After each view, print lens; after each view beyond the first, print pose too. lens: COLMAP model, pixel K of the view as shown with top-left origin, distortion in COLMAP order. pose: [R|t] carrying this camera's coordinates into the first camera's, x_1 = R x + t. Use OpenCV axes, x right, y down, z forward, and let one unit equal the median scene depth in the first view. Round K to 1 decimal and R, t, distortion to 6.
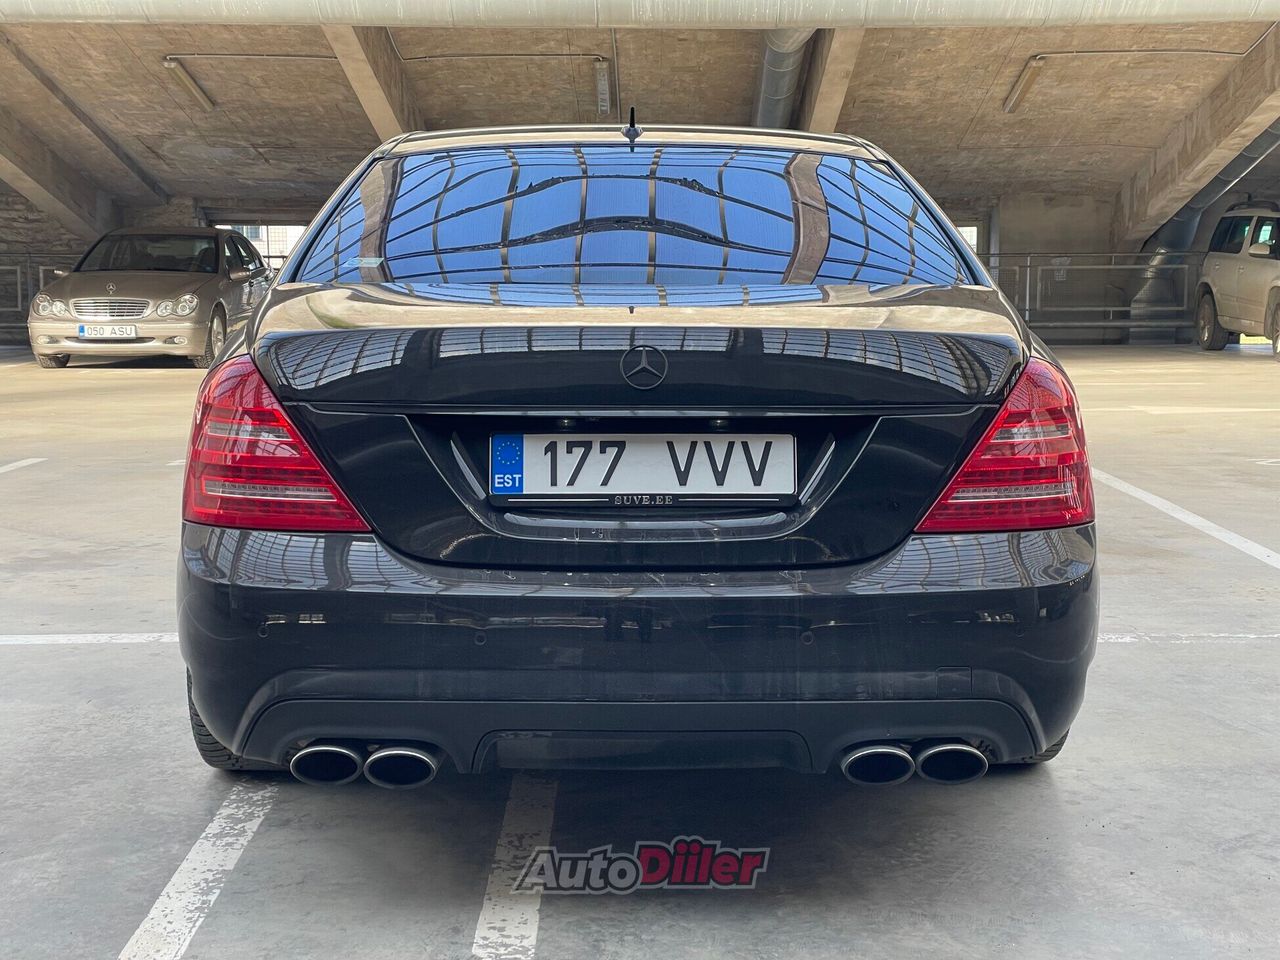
lens RADIAL K [[1895.8, 0, 643.3], [0, 1895.8, 476.8], [0, 0, 1]] dist [0.126134, 0.000000]
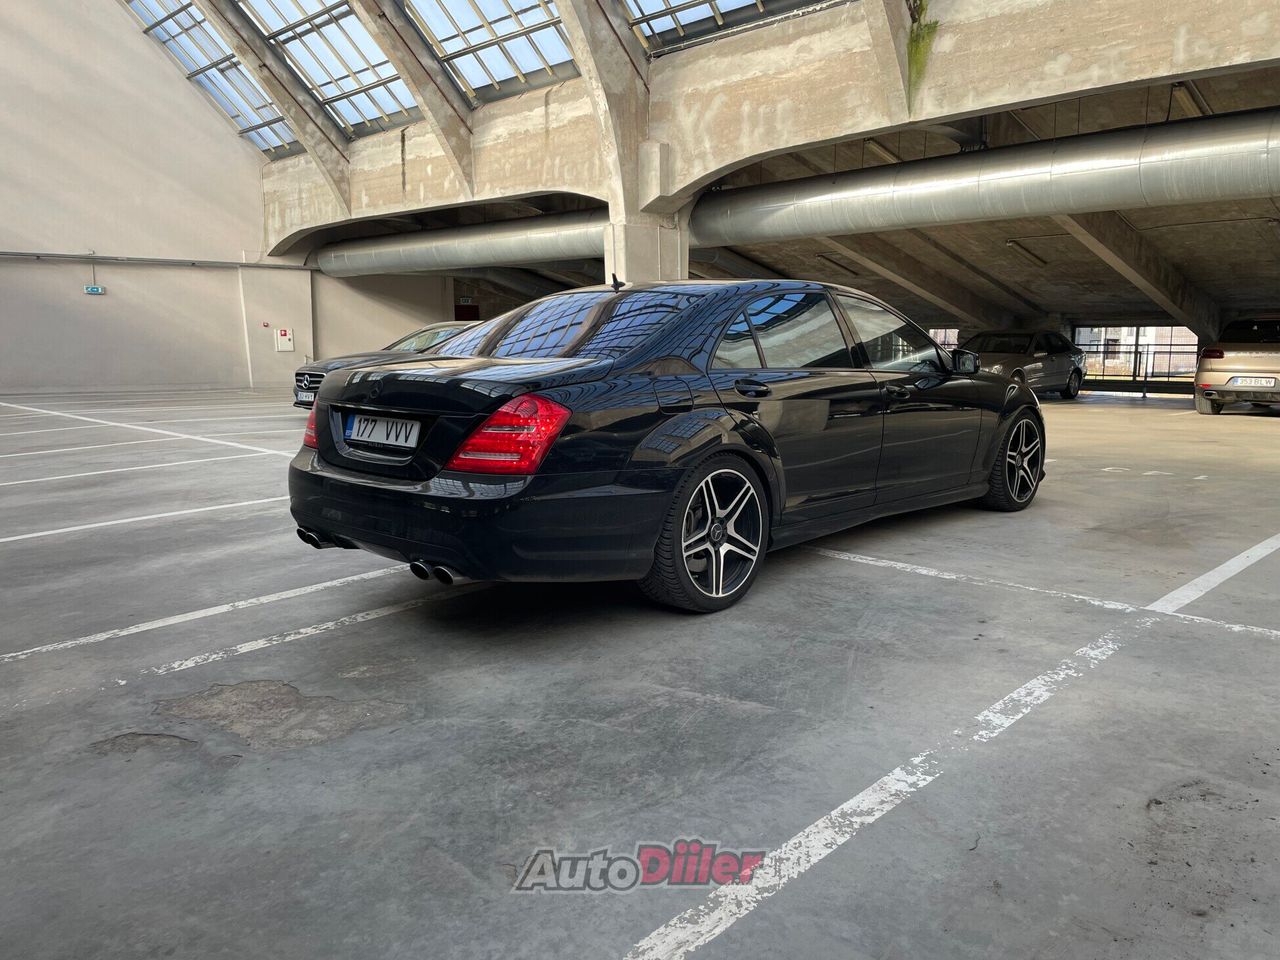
lens RADIAL K [[964.4, 0, 648.3], [0, 964.4, 477.4], [0, 0, 1]] dist [0.072349, -0.089508]
pose [[0.716150, 0.099208, -0.690860, 0.184205], [-0.085109, 0.994872, 0.054639, -0.007230], [0.692738, 0.019669, 0.720921, 0.061707]]
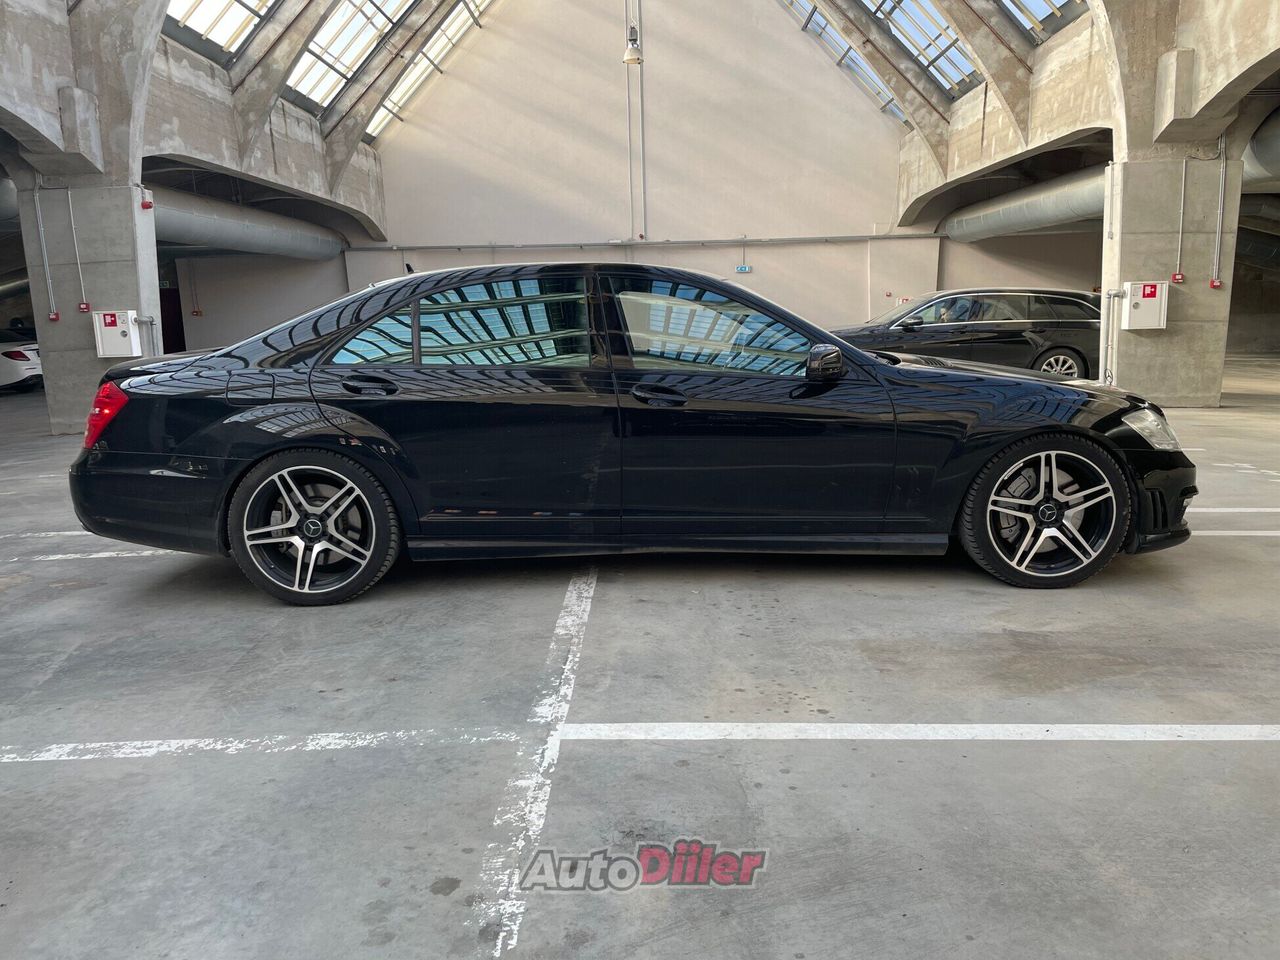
lens RADIAL K [[964.4, 0, 646.7], [0, 964.4, 478.2], [0, 0, 1]] dist [0.072349, -0.089508]
pose [[-0.008528, 0.175007, -0.984530, 0.259434], [-0.108512, 0.978590, 0.174891, -0.041952], [0.994059, 0.108325, 0.010645, 0.301071]]
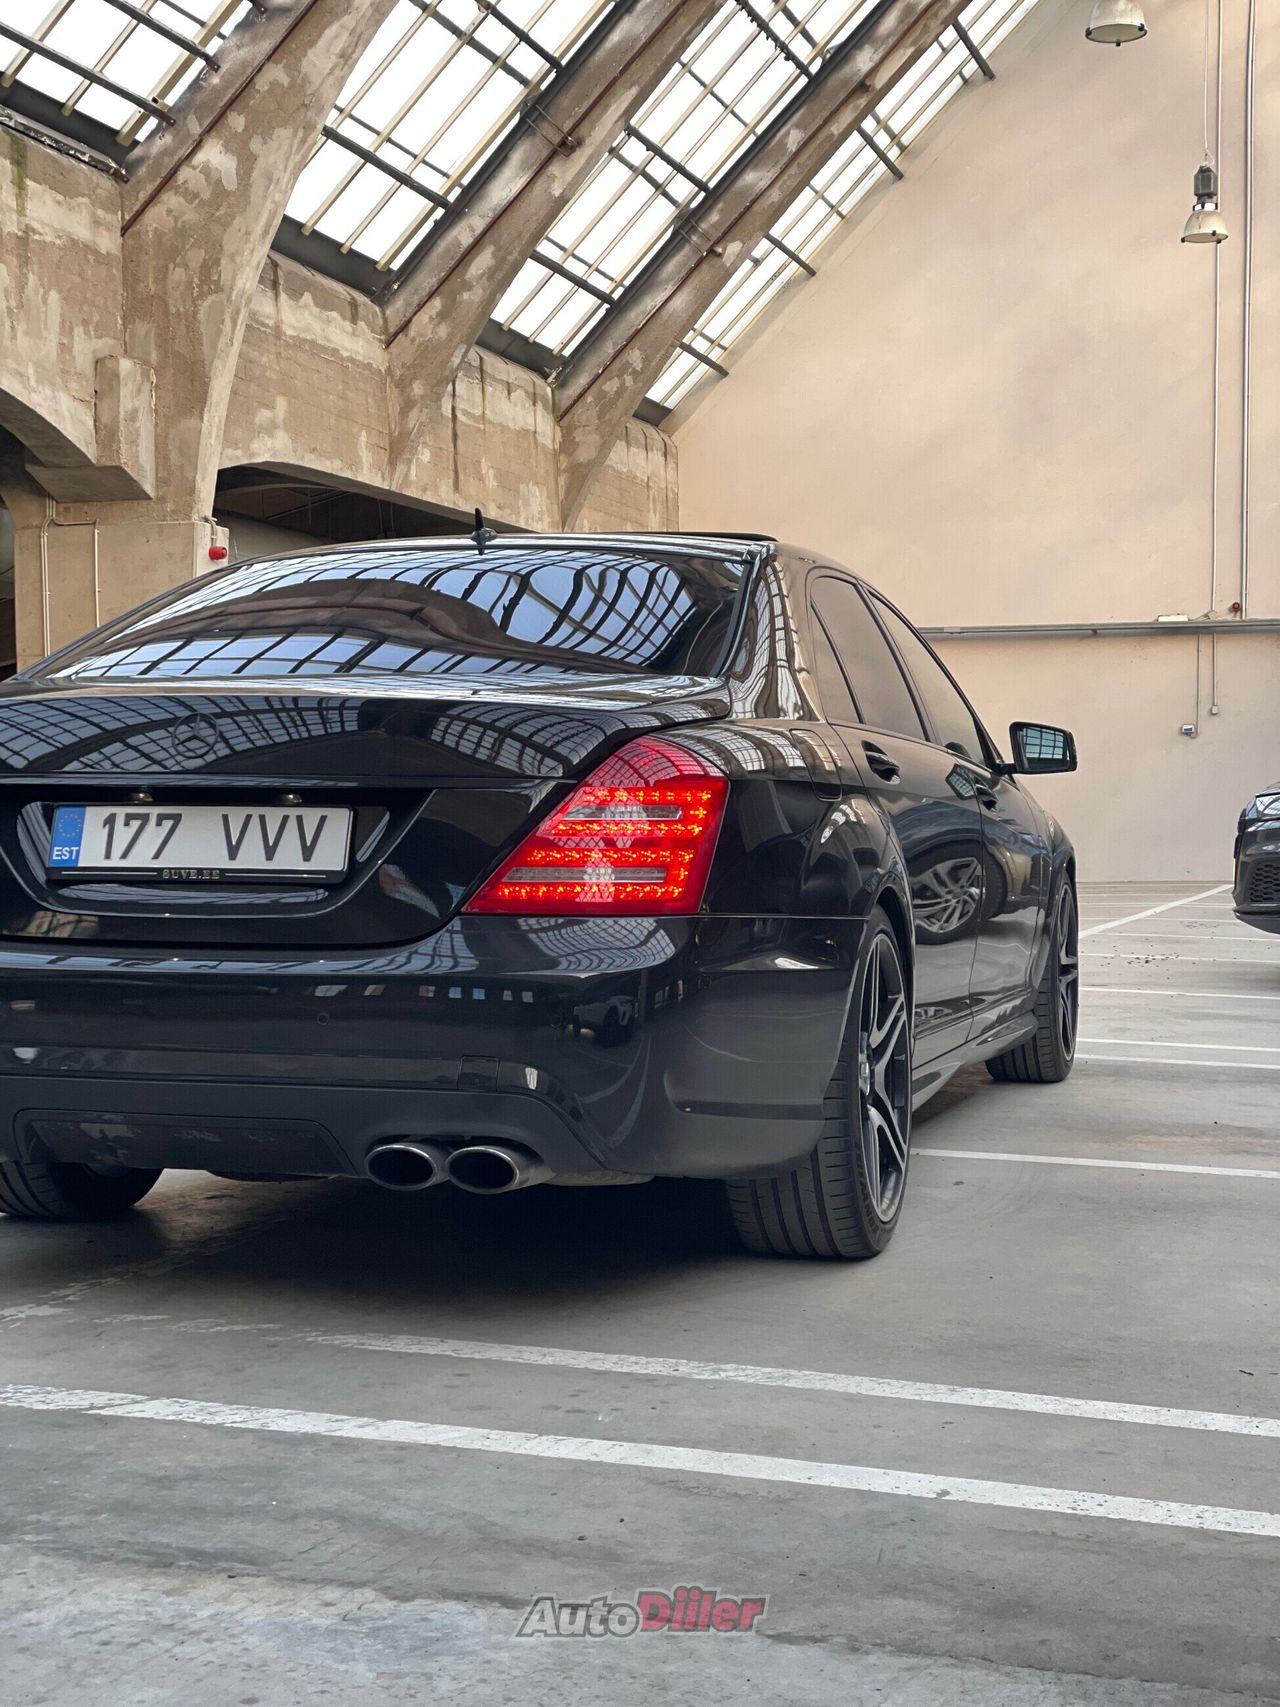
lens RADIAL K [[2528.2, 0, 650.2], [0, 2528.2, 866.6], [0, 0, 1]] dist [0.126134, 0.000000]
pose [[-0.299540, 0.024383, -0.953772, 0.444004], [-0.126022, 0.989903, 0.064885, -0.035963], [0.945724, 0.139631, -0.293443, 0.402177]]
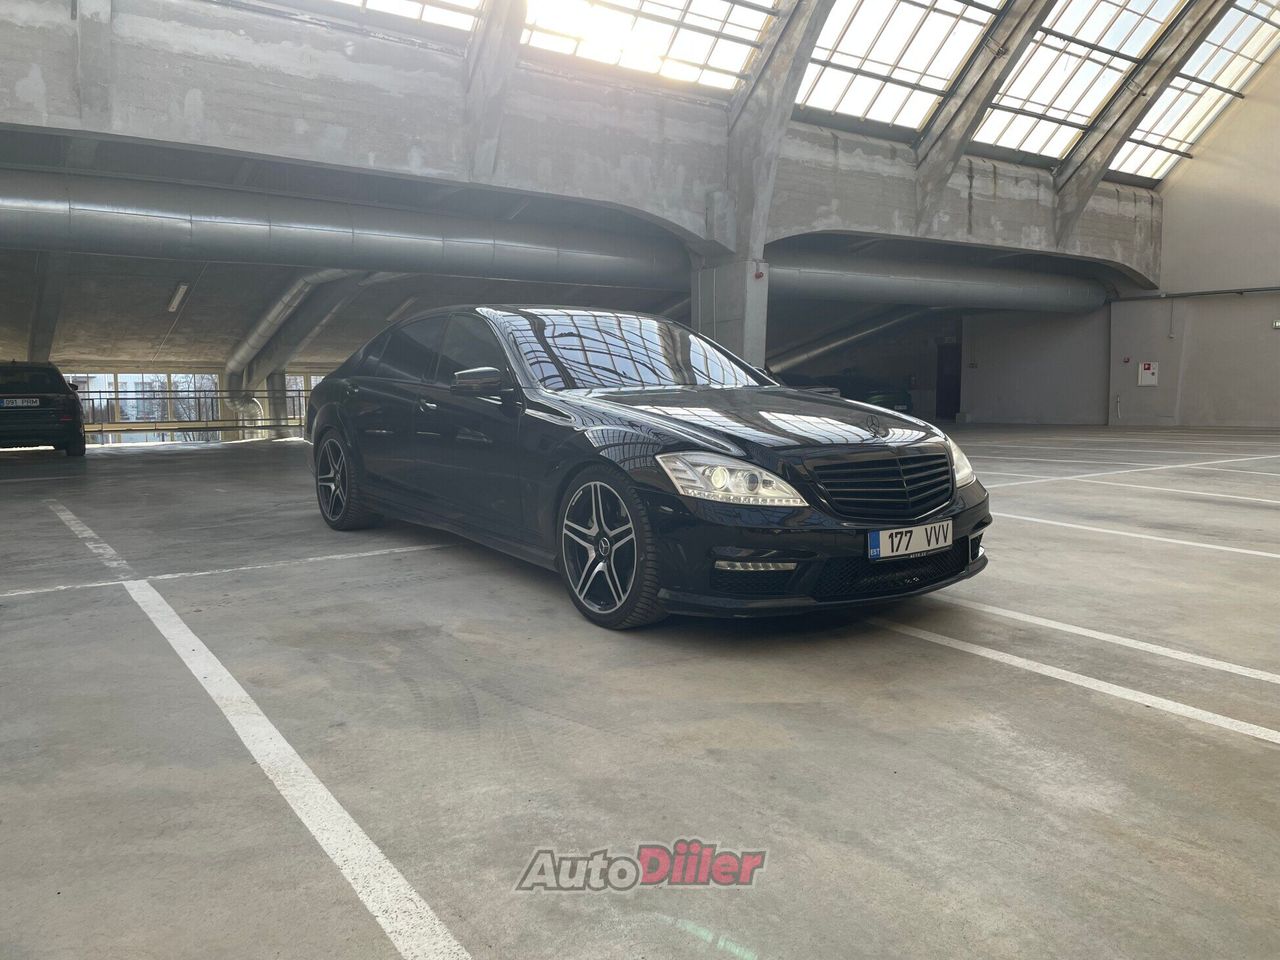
lens RADIAL K [[964.4, 0, 643.6], [0, 964.4, 477.2], [0, 0, 1]] dist [0.072349, -0.089508]
pose [[-0.816707, 0.061809, -0.573732, 0.155853], [-0.072749, 0.975286, 0.208627, -0.064897], [0.572448, 0.212125, -0.792027, 0.562861]]
